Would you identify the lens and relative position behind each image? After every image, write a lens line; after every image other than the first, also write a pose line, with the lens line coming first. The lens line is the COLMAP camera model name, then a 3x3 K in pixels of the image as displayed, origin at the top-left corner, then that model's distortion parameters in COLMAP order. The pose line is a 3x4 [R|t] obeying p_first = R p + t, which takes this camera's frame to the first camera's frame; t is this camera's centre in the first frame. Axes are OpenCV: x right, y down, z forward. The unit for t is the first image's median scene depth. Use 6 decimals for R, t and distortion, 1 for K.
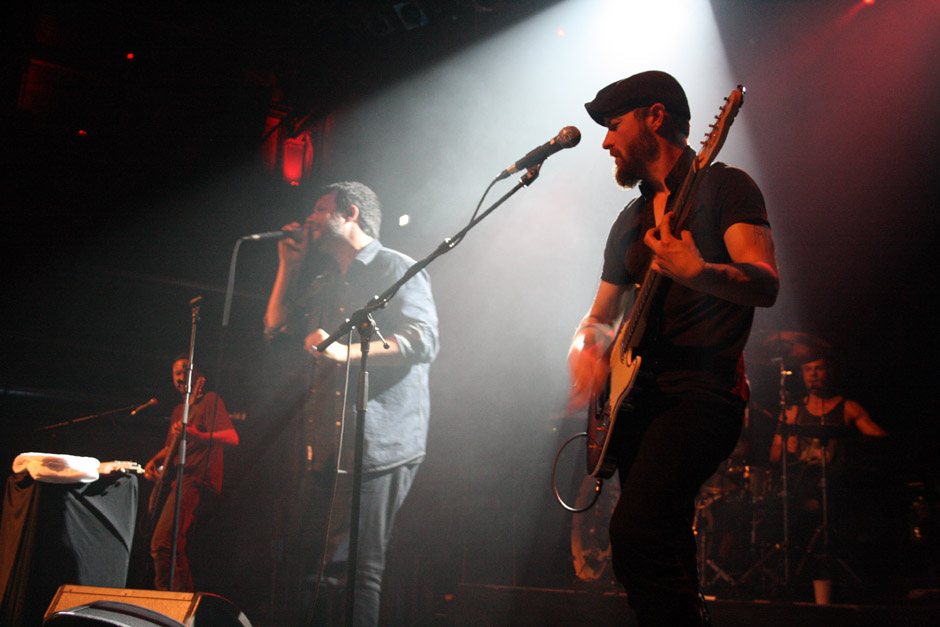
lens RADIAL K [[1047.2, 0, 470.0], [0, 1047.2, 313.5], [0, 0, 1]] dist [-0.133276, 0.231722]
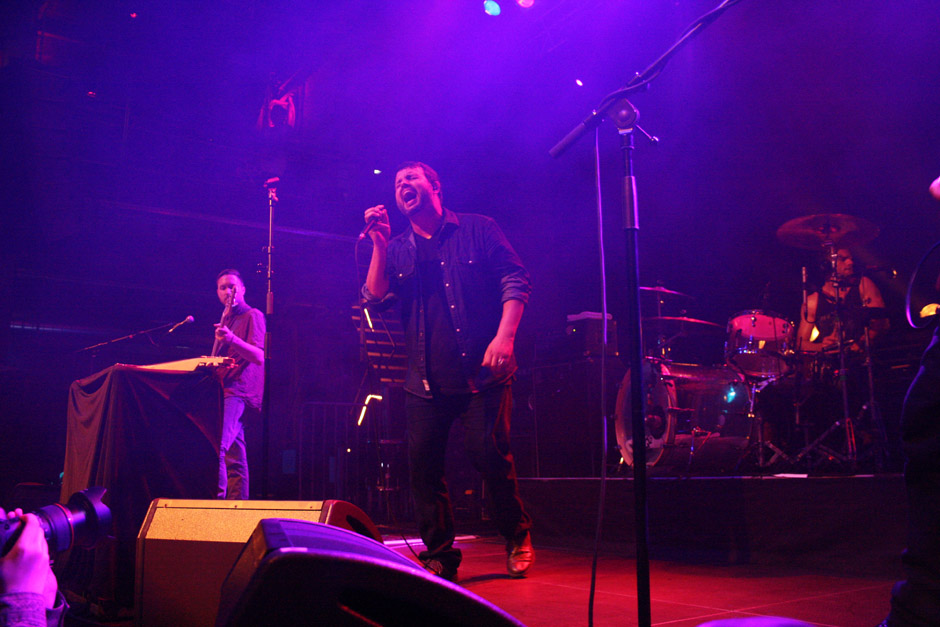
lens RADIAL K [[853.7, 0, 470.0], [0, 853.7, 313.5], [0, 0, 1]] dist [-0.102229, 0.019370]
pose [[0.996816, -0.038689, 0.069719, -0.116272], [0.034432, 0.997527, 0.061265, 0.050322], [-0.071917, -0.058669, 0.995684, 0.195344]]
